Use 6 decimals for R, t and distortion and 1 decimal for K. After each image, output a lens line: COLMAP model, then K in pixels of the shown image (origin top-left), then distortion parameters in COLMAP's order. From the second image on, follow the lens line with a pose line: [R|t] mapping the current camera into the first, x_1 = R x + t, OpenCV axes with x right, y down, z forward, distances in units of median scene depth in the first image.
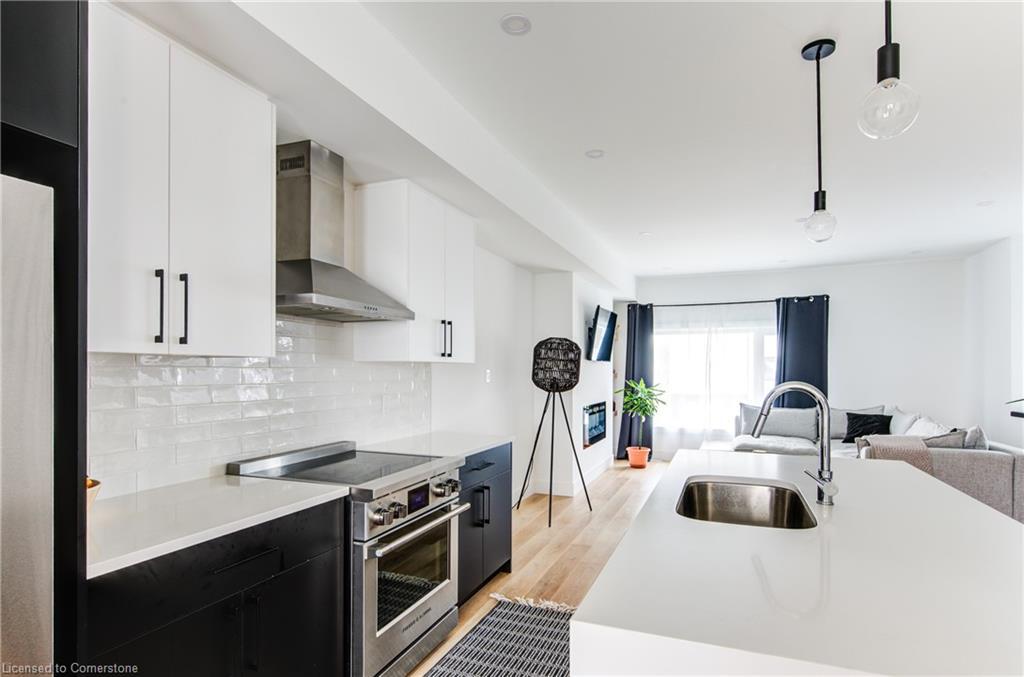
lens RADIAL K [[543.2, 0, 508.2], [0, 543.2, 370.3], [0, 0, 1]] dist [-0.002100, -0.001520]
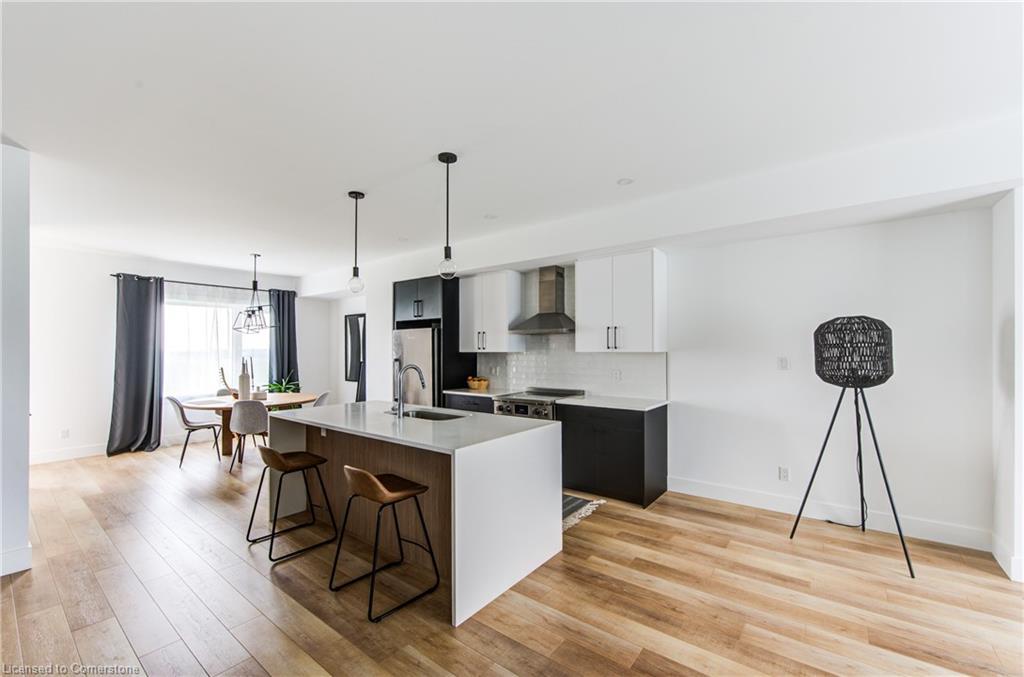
lens RADIAL K [[416.4, 0, 512.9], [0, 416.4, 347.3], [0, 0, 1]] dist [0.000233, -0.003056]
pose [[-0.270834, -0.007526, -0.962597, 0.607526], [0.003251, 0.999957, -0.008733, -0.009892], [0.962620, -0.005495, -0.270798, 0.544039]]
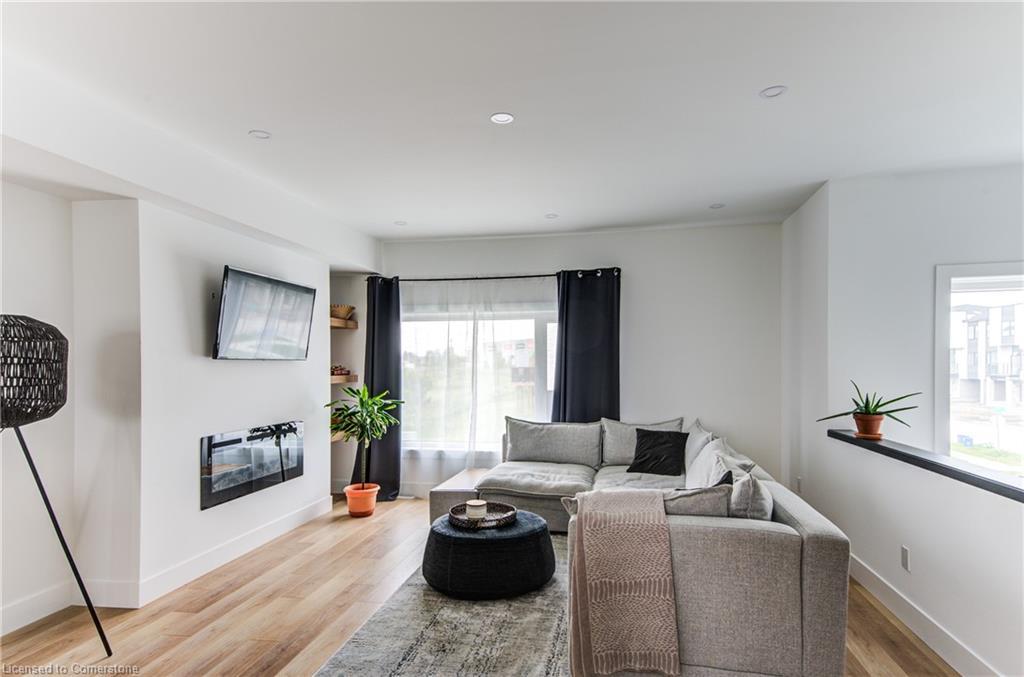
lens RADIAL K [[565.1, 0, 519.0], [0, 565.1, 368.1], [0, 0, 1]] dist [0.059255, 0.001268]
pose [[0.979145, -0.008266, 0.202995, 0.336606], [0.007061, 0.999953, 0.006658, -0.009668], [-0.203041, -0.005085, 0.979157, 0.306732]]
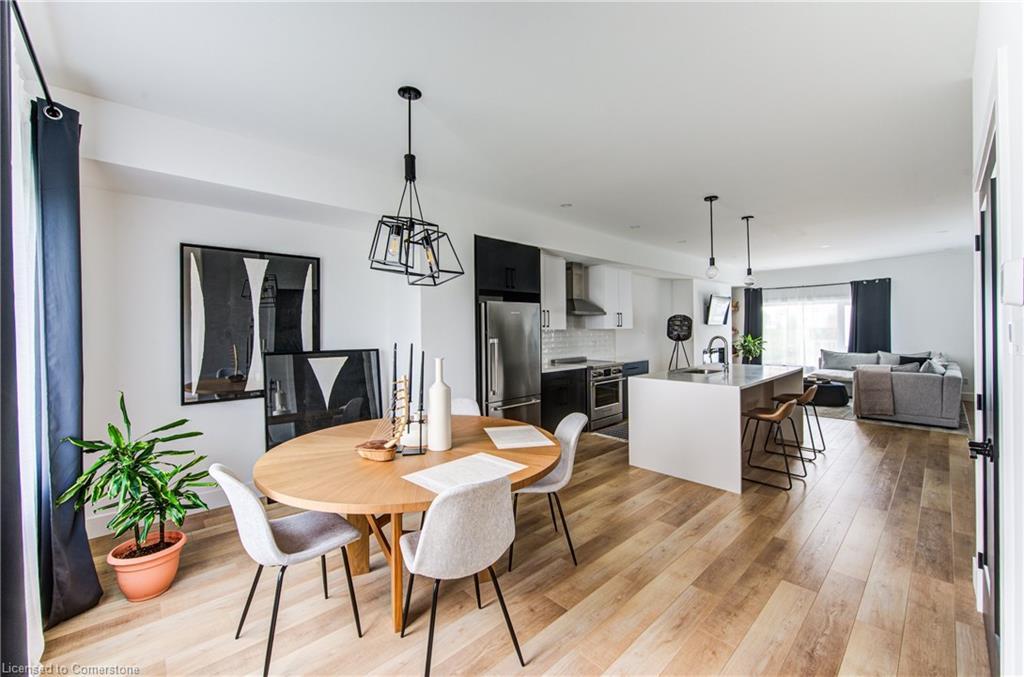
lens RADIAL K [[406.0, 0, 508.7], [0, 406.0, 326.6], [0, 0, 1]] dist [-0.002939, -0.002329]
pose [[0.904729, -0.012112, -0.425815, 0.122938], [0.010630, 0.999926, -0.005855, -0.010116], [0.425855, 0.000771, 0.904791, -0.523621]]
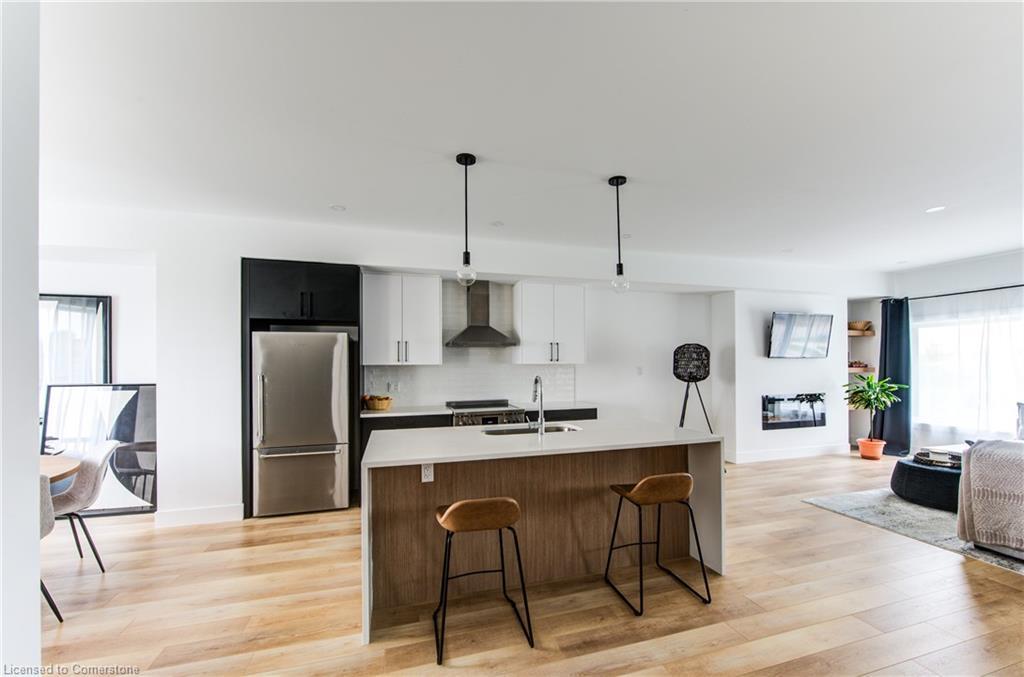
lens RADIAL K [[406.0, 0, 518.0], [0, 406.0, 361.4], [0, 0, 1]] dist [-0.002939, -0.002329]
pose [[0.626396, -0.013550, -0.779387, 0.491722], [0.008043, 0.999908, -0.010920, -0.004754], [0.779464, 0.000571, 0.626447, -0.013173]]
